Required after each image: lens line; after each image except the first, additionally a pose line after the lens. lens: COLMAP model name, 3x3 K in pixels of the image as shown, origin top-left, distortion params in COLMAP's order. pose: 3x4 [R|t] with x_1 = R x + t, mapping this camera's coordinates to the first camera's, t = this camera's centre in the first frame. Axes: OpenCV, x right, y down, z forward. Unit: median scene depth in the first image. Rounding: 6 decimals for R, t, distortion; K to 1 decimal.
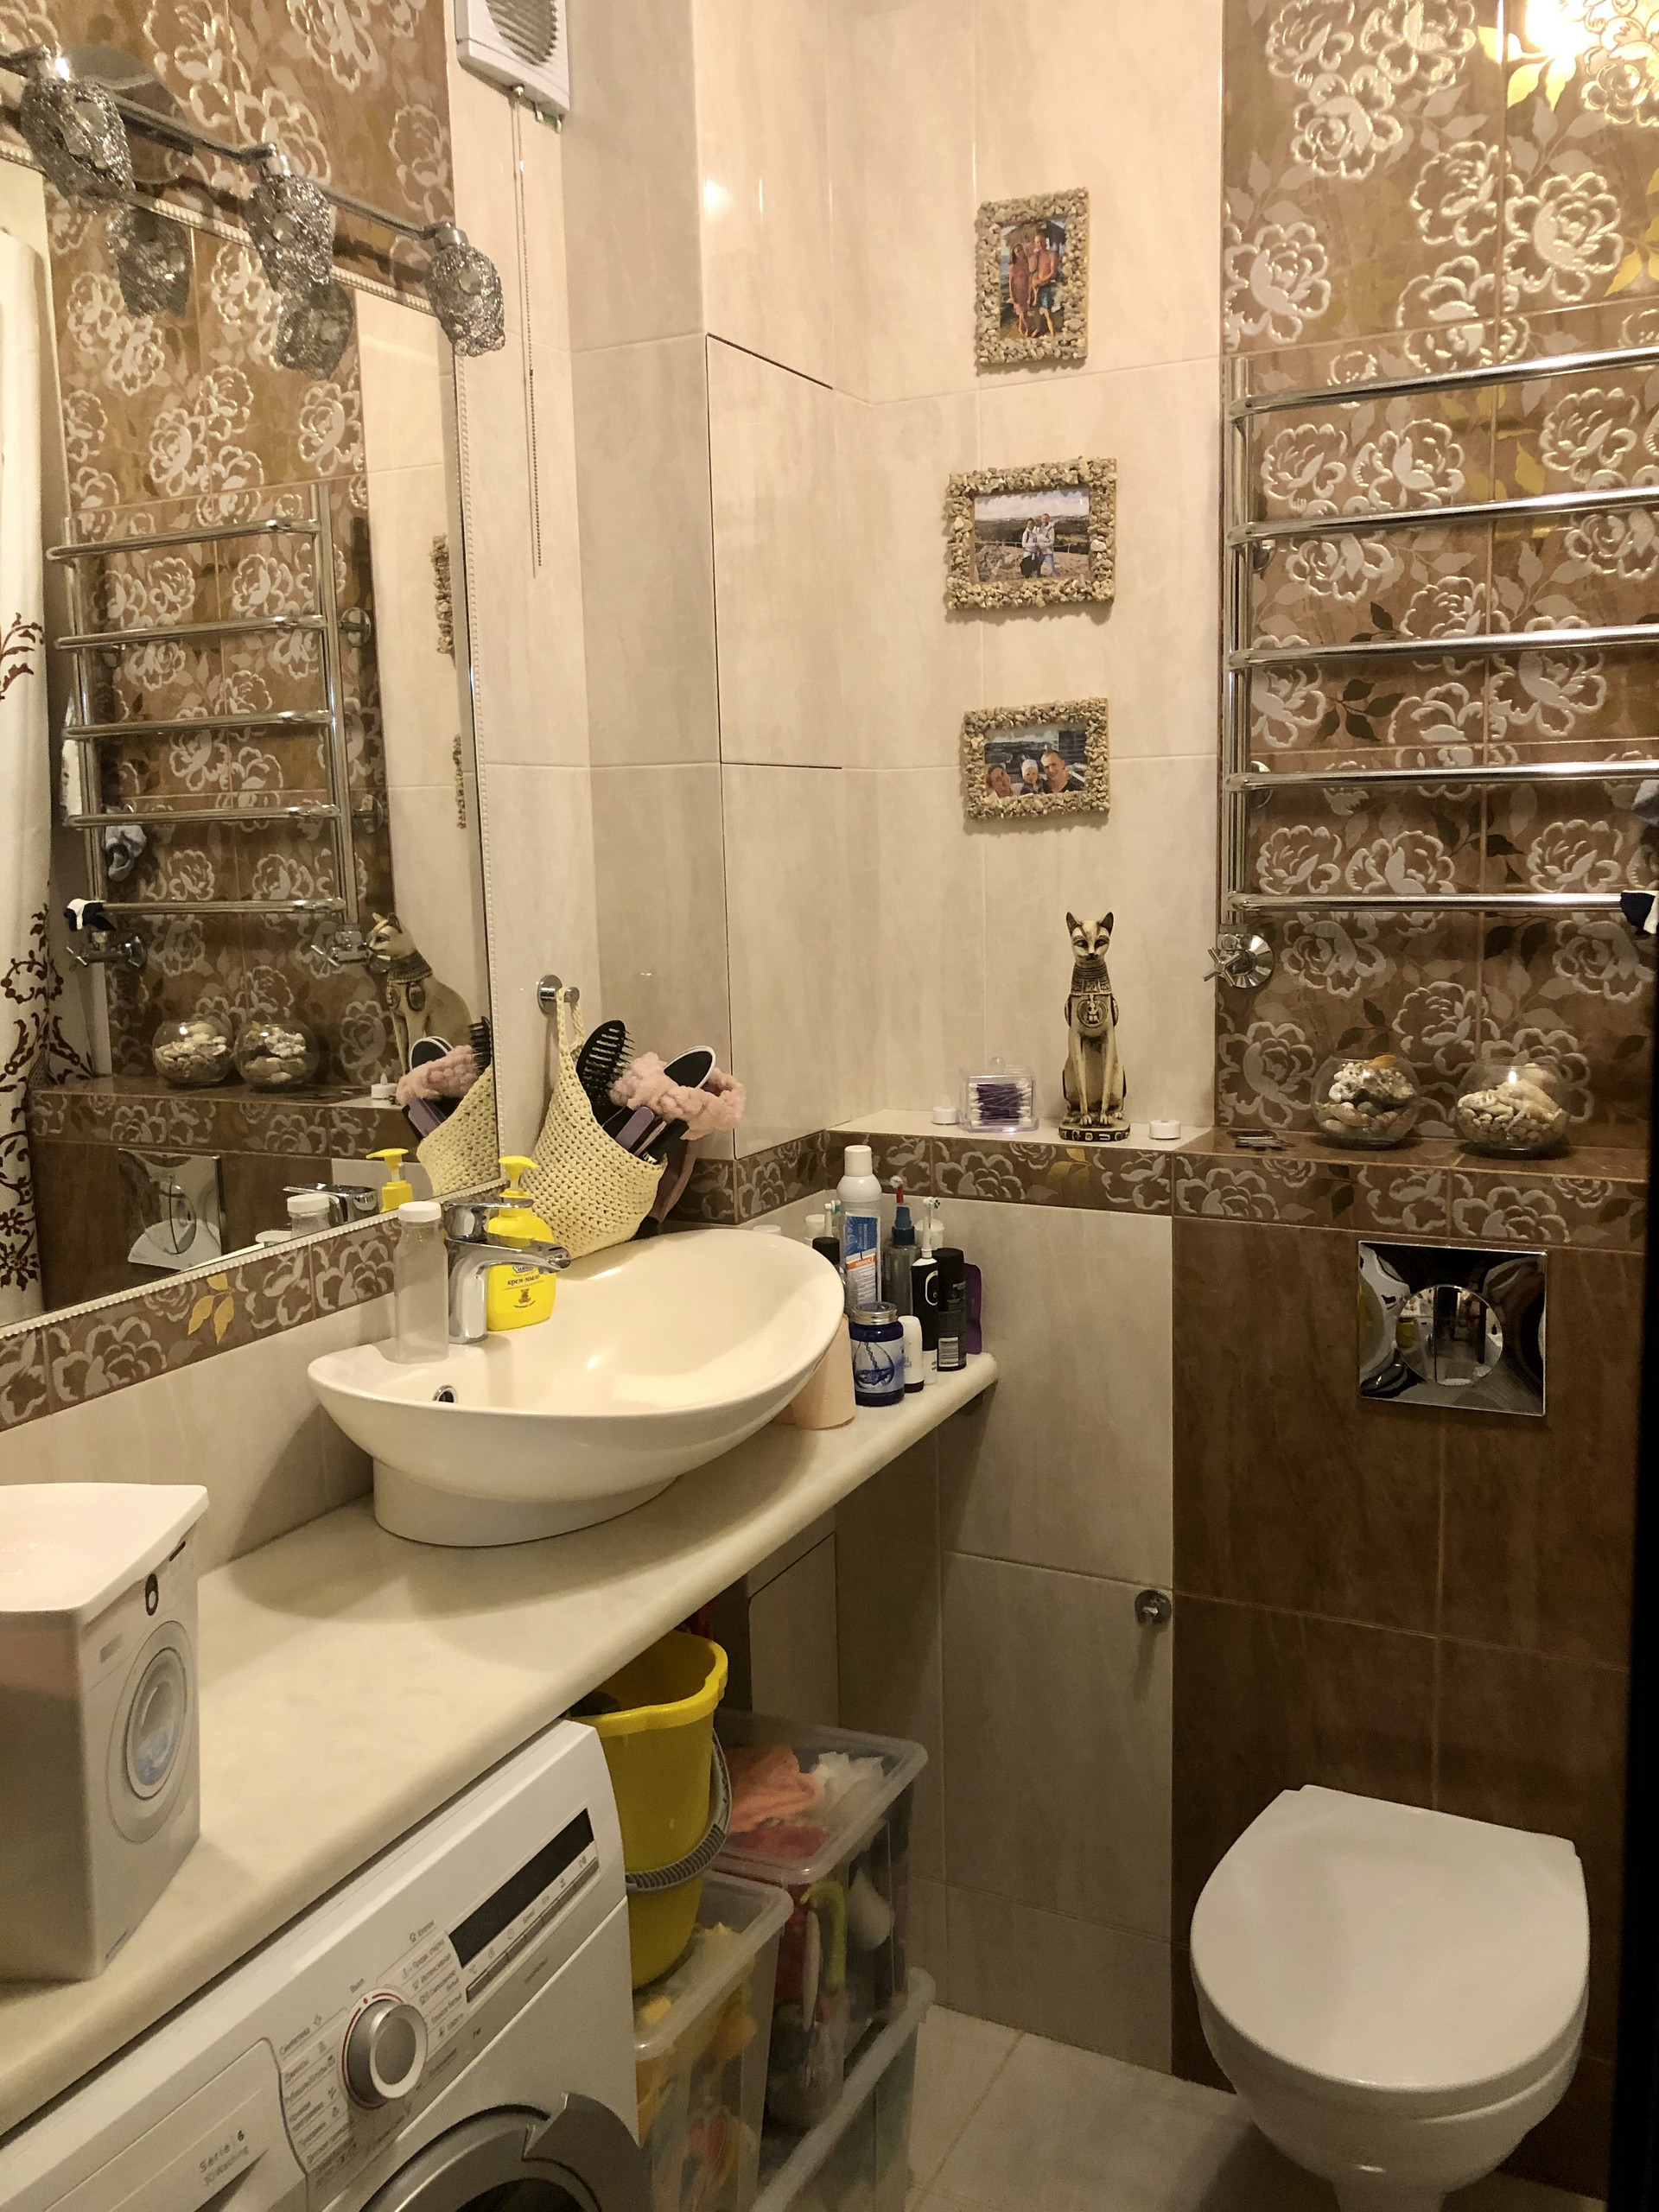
lens RADIAL K [[1854.9, 0, 842.1], [0, 1854.9, 1094.6], [0, 0, 1]] dist [0.047111, -0.017732]
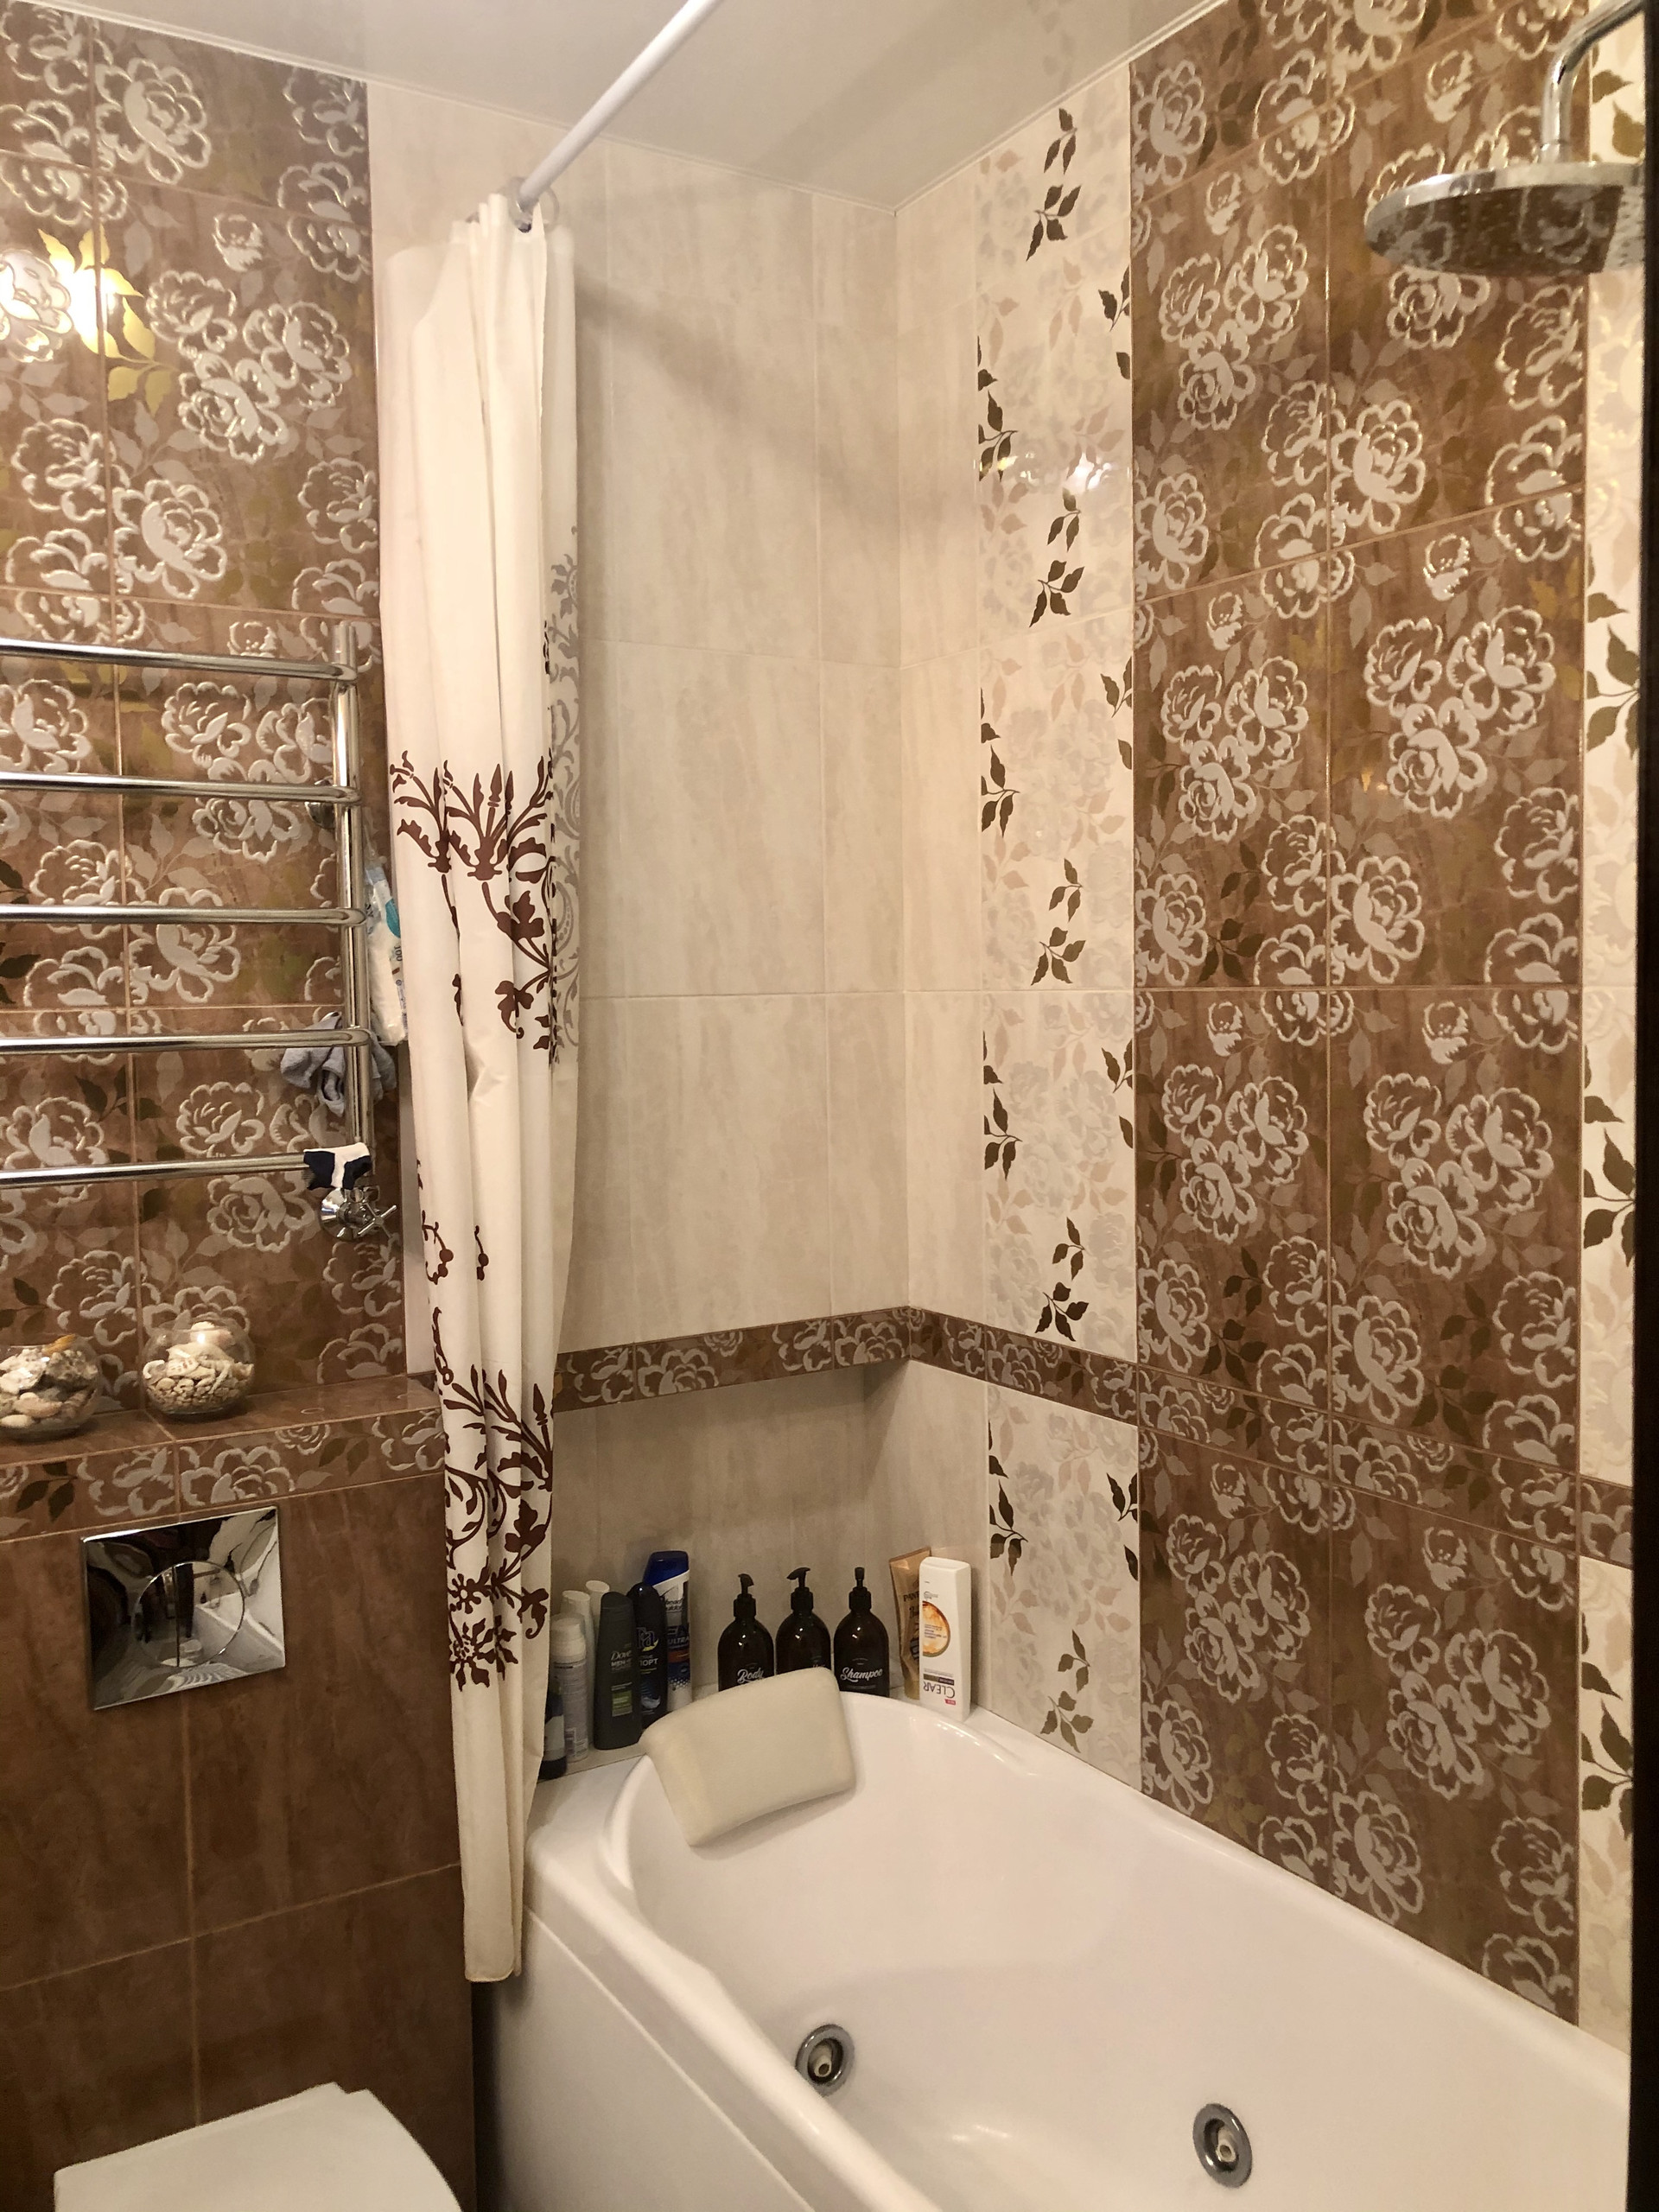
lens RADIAL K [[1854.9, 0, 835.9], [0, 1854.9, 1108.1], [0, 0, 1]] dist [0.047111, -0.017732]
pose [[0.556837, -0.045206, 0.829391, -0.273149], [0.127323, 0.991363, -0.031448, -0.056621], [-0.820806, 0.123112, 0.557783, 0.144572]]
